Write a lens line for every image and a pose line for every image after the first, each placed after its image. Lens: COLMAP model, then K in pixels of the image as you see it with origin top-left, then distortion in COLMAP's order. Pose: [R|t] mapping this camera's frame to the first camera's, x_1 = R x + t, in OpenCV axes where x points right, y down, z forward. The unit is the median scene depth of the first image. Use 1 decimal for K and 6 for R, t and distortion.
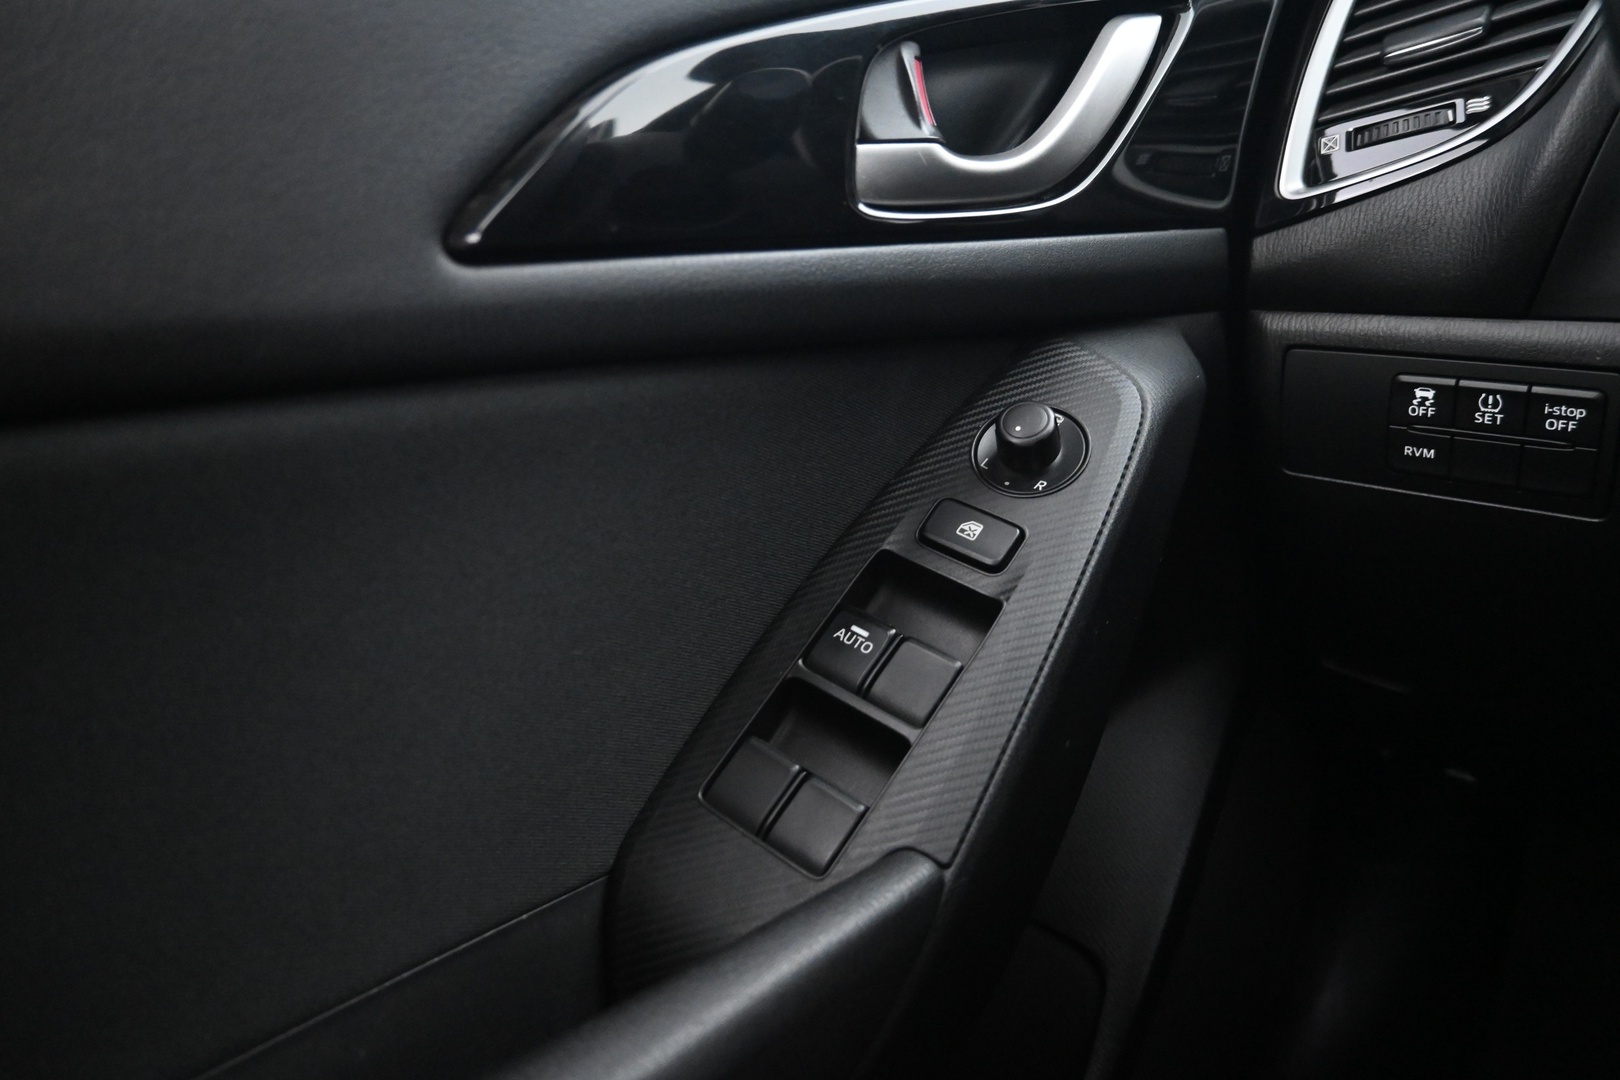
lens RADIAL K [[1125.1, 0, 810.0], [0, 1125.1, 540.0], [0, 0, 1]] dist [0.003512, 0.000017]
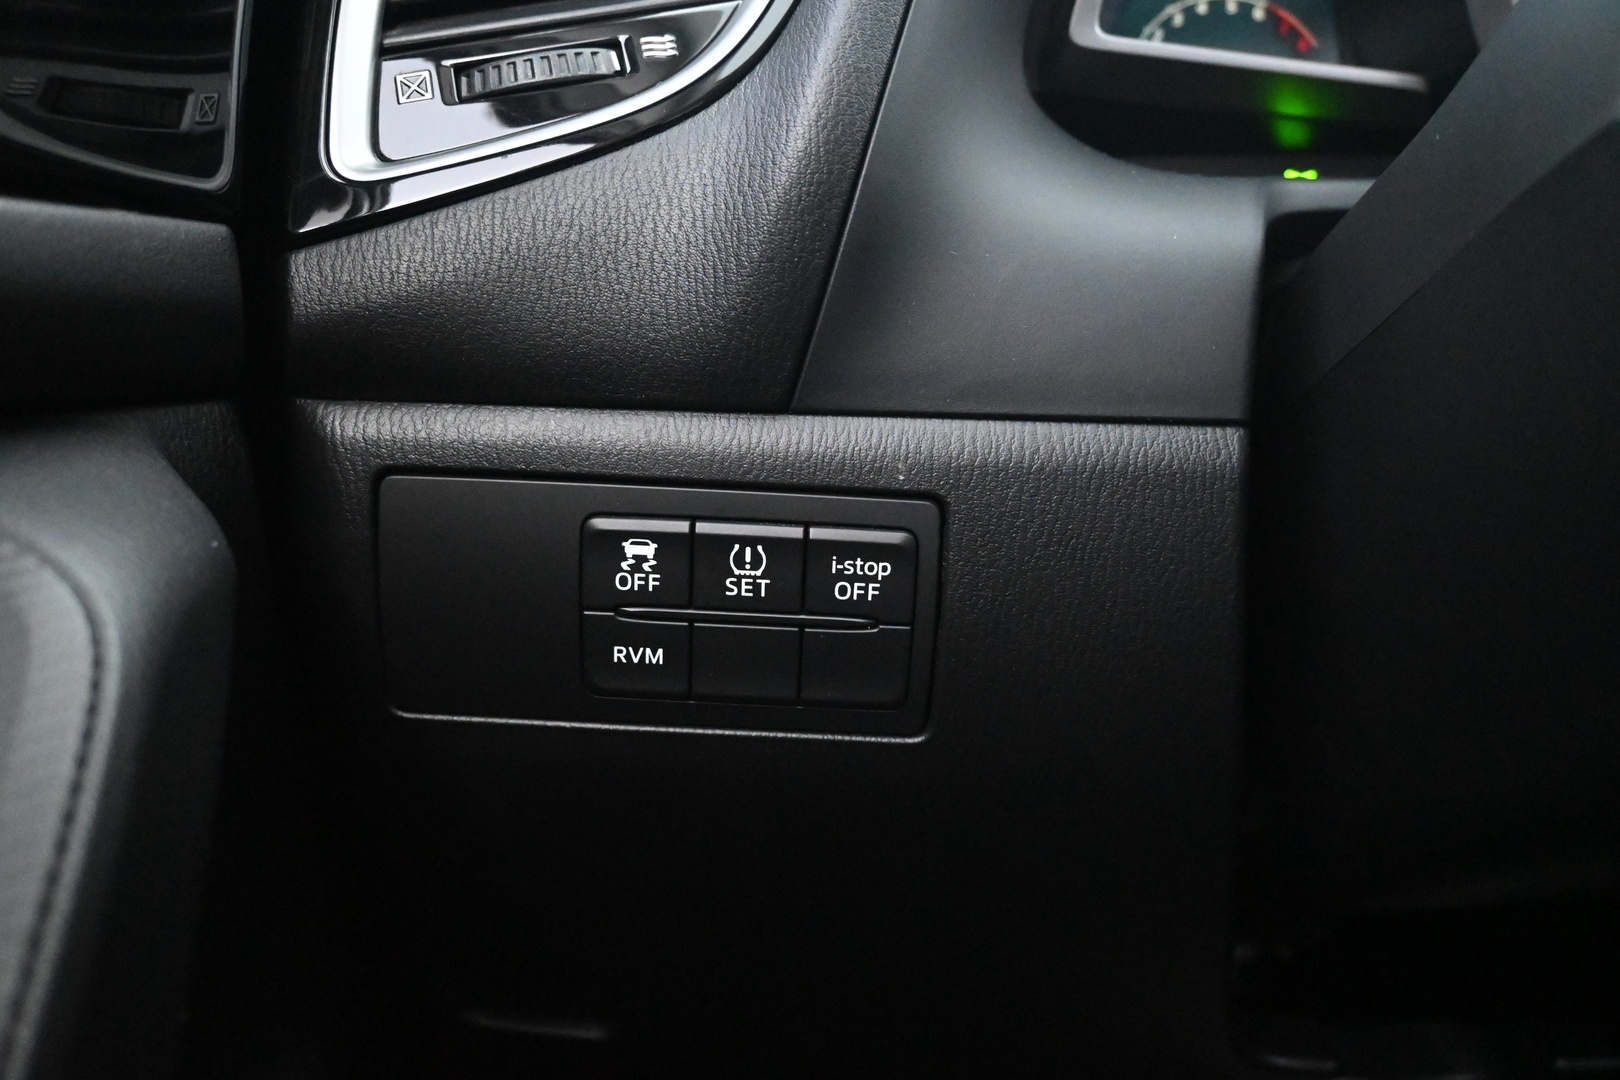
lens RADIAL K [[1382.5, 0, 810.0], [0, 1382.5, 540.0], [0, 0, 1]] dist [-0.005736, -0.000491]
pose [[0.703344, -0.059690, 0.708339, 0.132734], [0.144915, 0.987582, -0.060672, -0.083548], [-0.695921, 0.145322, 0.703260, 0.480374]]
